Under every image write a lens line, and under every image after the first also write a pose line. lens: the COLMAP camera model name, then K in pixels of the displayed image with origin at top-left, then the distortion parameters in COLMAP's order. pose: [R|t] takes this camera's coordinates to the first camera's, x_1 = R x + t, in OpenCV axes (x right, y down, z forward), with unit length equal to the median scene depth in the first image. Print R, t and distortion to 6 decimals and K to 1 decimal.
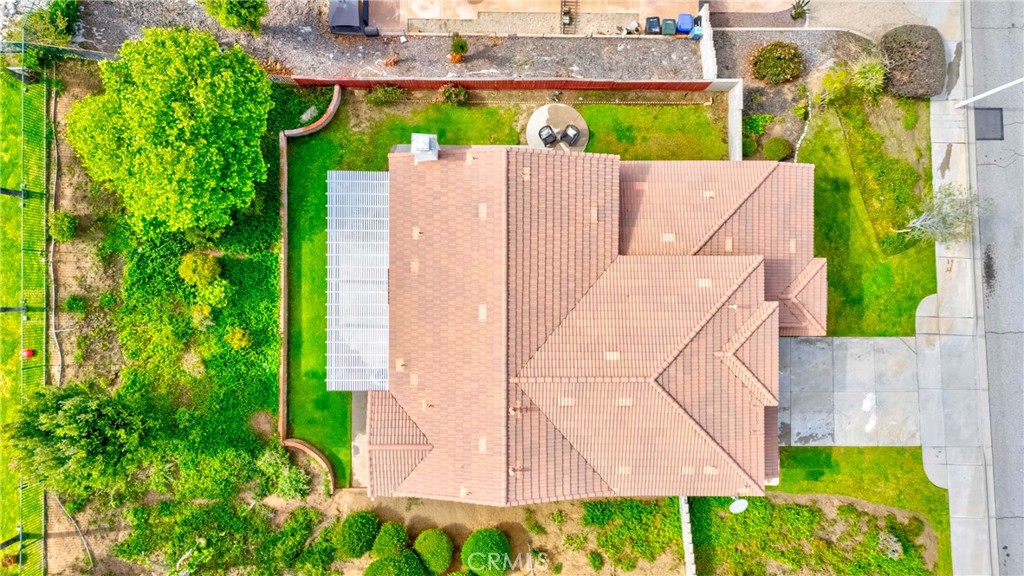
lens RADIAL K [[749.0, 0, 512.0], [0, 749.0, 288.0], [0, 0, 1]] dist [0.046194, -0.031922]
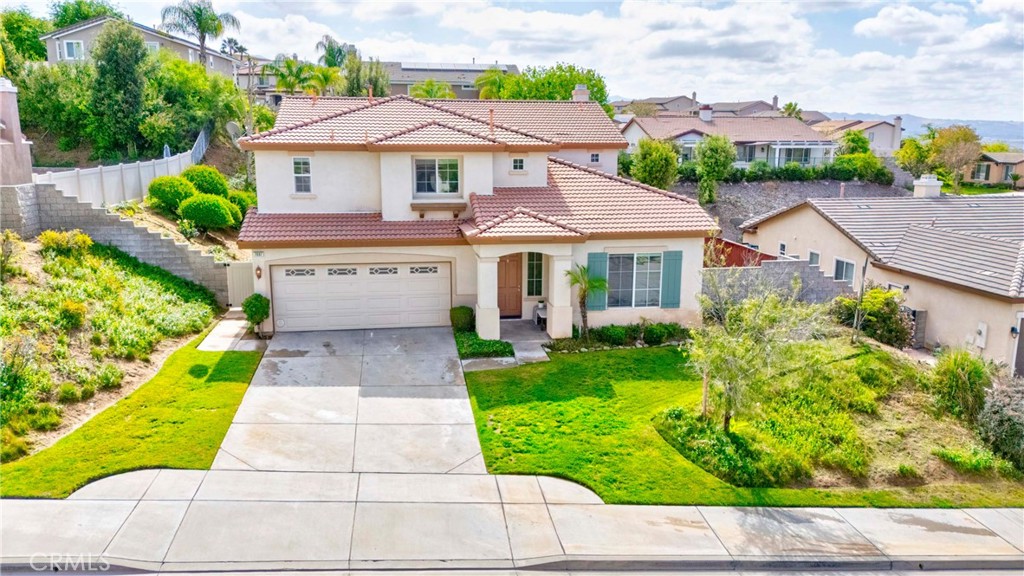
lens RADIAL K [[749.0, 0, 512.0], [0, 749.0, 288.0], [0, 0, 1]] dist [0.046194, -0.031922]
pose [[0.165713, 0.200543, -0.965568, 0.930509], [-0.985737, 0.062823, -0.156126, 0.111569], [0.029350, 0.977669, 0.208093, 0.842396]]
